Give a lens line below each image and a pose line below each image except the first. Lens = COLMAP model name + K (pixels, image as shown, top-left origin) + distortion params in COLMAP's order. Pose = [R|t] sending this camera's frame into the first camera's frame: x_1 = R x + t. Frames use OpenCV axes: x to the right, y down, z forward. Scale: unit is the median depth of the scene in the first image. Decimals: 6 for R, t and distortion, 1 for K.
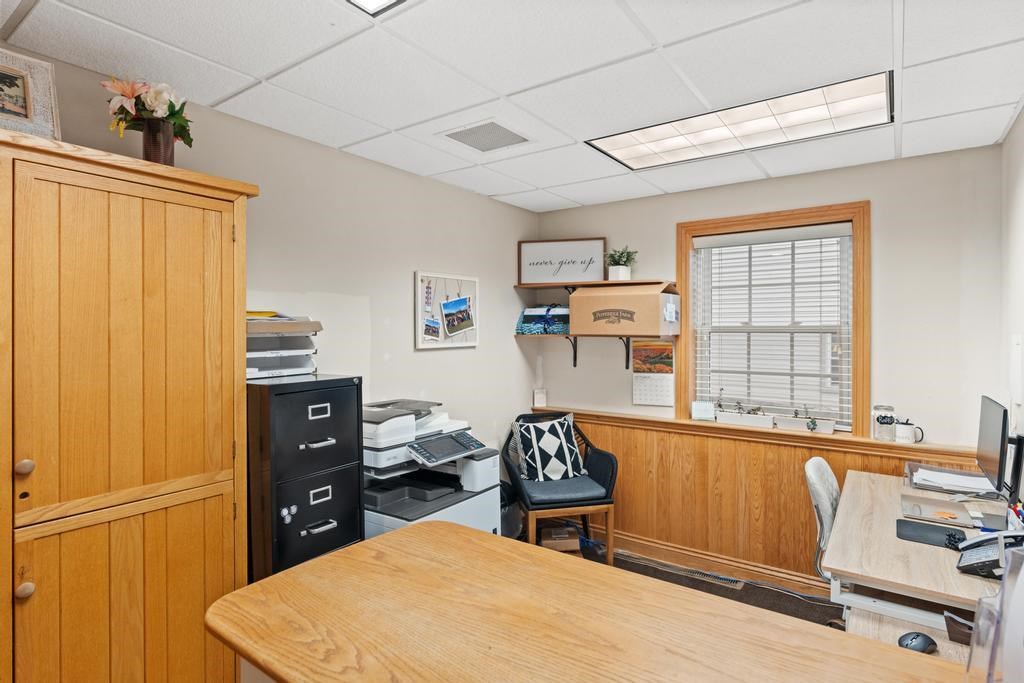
lens RADIAL K [[543.6, 0, 506.9], [0, 543.6, 332.9], [0, 0, 1]] dist [-0.000220, -0.001744]
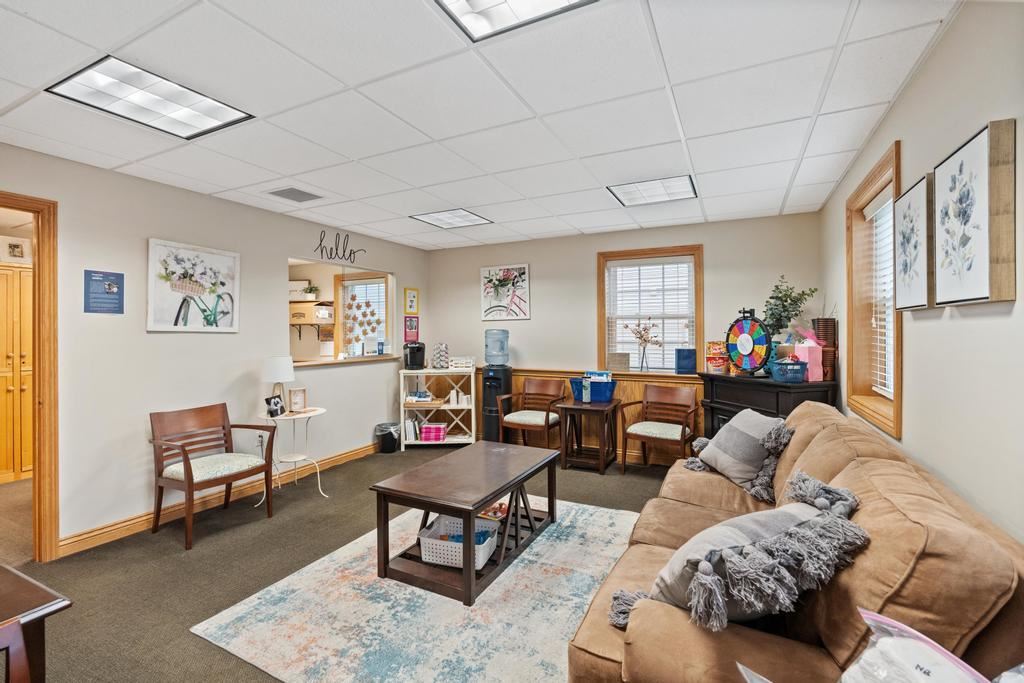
lens RADIAL K [[450.4, 0, 507.9], [0, 450.4, 334.1], [0, 0, 1]] dist [-0.002559, -0.000107]
pose [[0.986637, -0.006772, 0.162791, 0.755654], [0.007410, 0.999967, -0.003316, 0.060337], [-0.162763, 0.004478, 0.986655, -1.014344]]
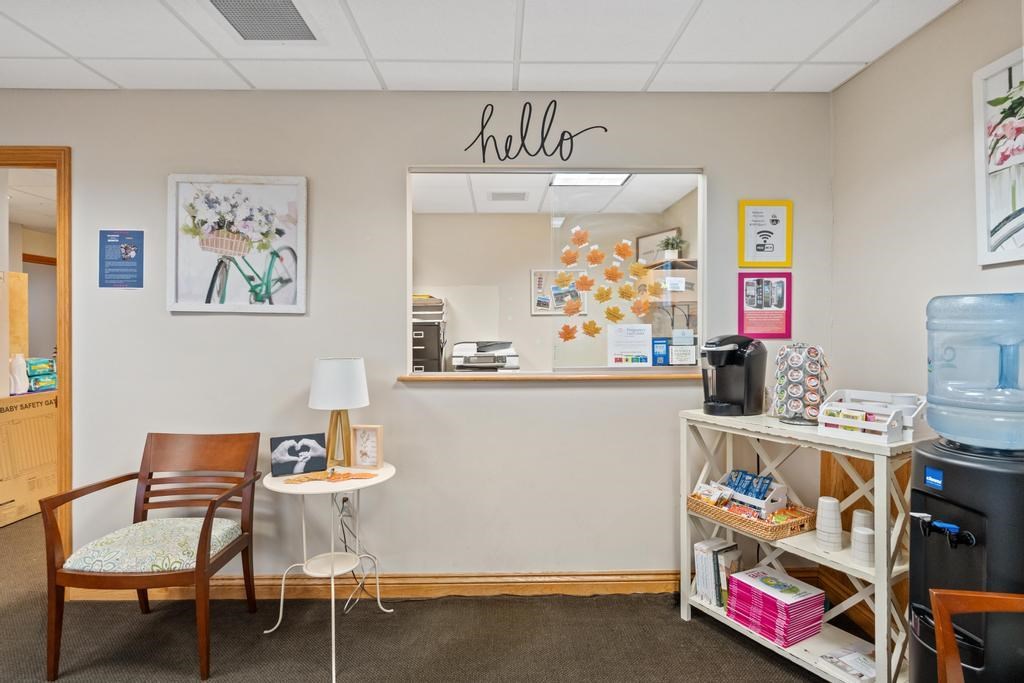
lens RADIAL K [[543.6, 0, 515.1], [0, 543.6, 329.5], [0, 0, 1]] dist [-0.000220, -0.001744]
pose [[0.611959, 0.003976, -0.790879, 1.070590], [-0.003459, 0.999991, 0.002351, 0.067084], [0.790882, 0.001297, 0.611967, -0.078981]]
